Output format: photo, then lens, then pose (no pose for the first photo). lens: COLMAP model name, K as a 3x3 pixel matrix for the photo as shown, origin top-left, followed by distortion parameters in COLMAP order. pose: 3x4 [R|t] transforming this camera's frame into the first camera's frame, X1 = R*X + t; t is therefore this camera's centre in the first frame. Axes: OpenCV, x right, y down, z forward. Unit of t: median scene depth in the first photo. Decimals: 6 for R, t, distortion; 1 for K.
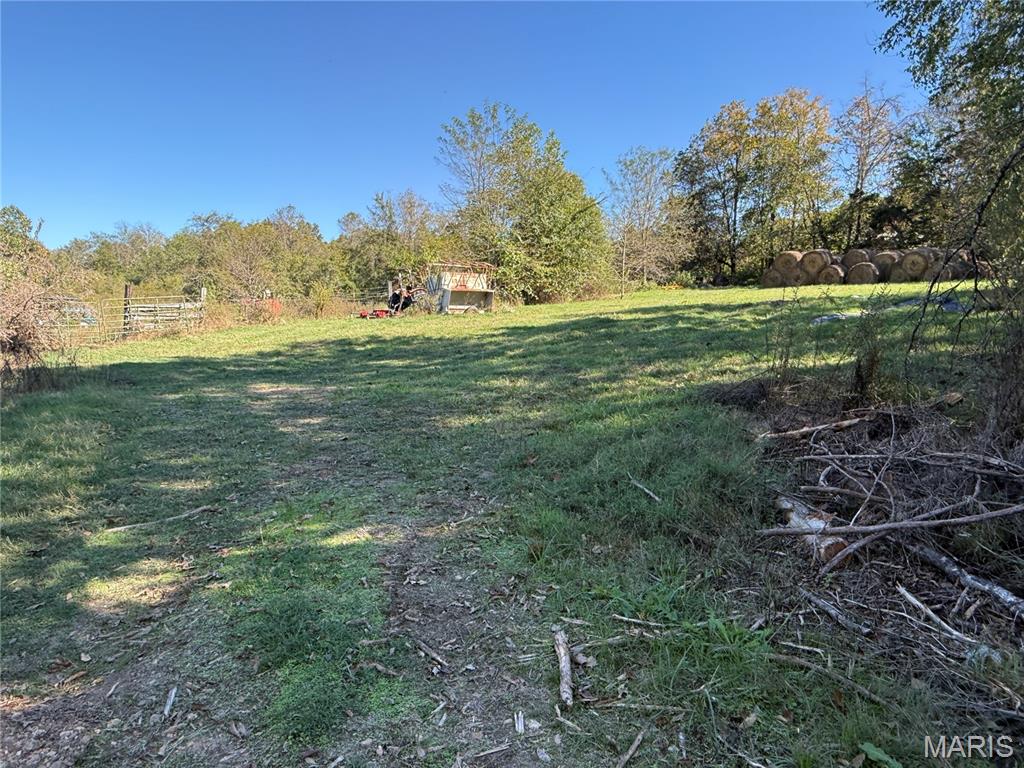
lens RADIAL K [[685.2, 0, 513.9], [0, 685.2, 379.6], [0, 0, 1]] dist [-0.004140, 0.000171]
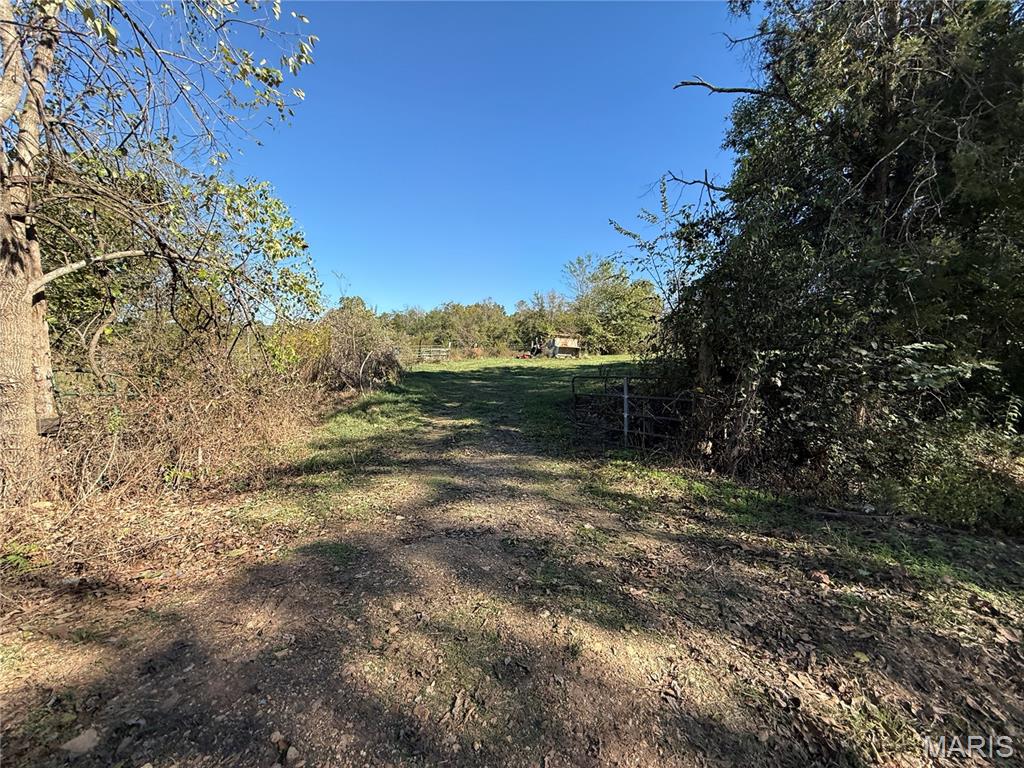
lens RADIAL K [[411.0, 0, 512.0], [0, 411.0, 386.6], [0, 0, 1]] dist [0.000173, 0.000003]
pose [[0.967707, 0.057780, -0.245365, 0.064740], [-0.064283, 0.997759, -0.018572, 0.018254], [0.243742, 0.033745, 0.969253, -0.191382]]
